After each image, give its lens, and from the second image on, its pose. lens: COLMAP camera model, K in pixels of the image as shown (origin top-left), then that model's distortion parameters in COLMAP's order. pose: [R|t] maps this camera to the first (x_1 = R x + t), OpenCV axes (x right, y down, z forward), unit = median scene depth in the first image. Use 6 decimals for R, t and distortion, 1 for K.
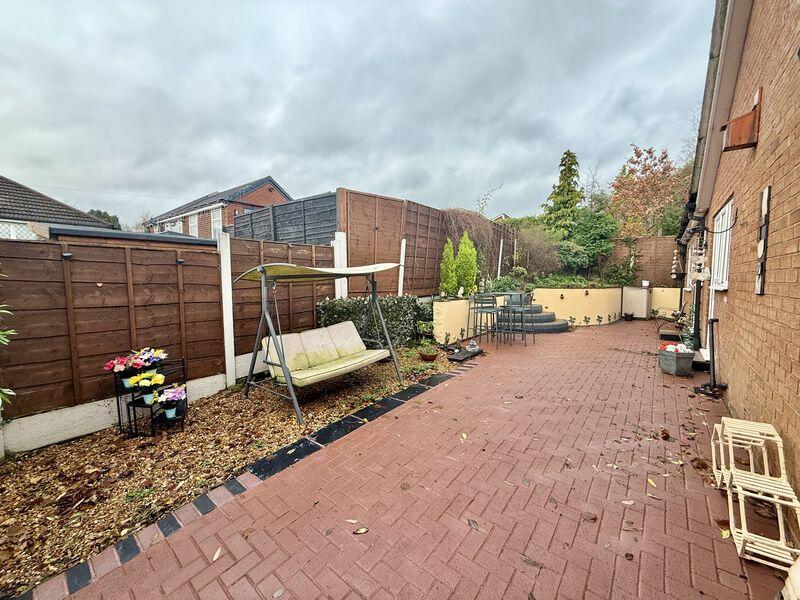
lens RADIAL K [[317.7, 0, 398.5], [0, 317.7, 299.1], [0, 0, 1]] dist [-0.001712, -0.000743]
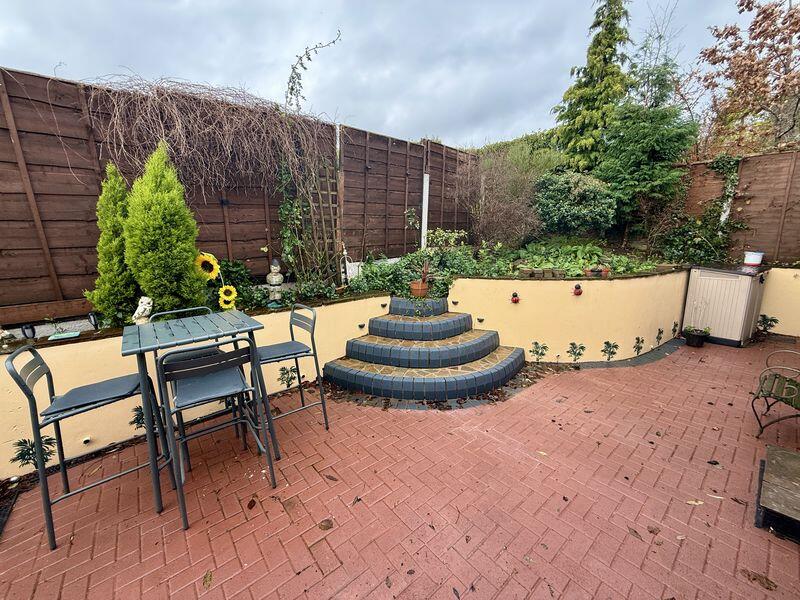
lens RADIAL K [[317.7, 0, 400.9], [0, 317.7, 296.3], [0, 0, 1]] dist [-0.001712, -0.000743]
pose [[0.981581, 0.020523, -0.189942, 0.386259], [0.003642, 0.992023, 0.126008, -0.057607], [0.191013, -0.124378, 0.973676, 0.473114]]
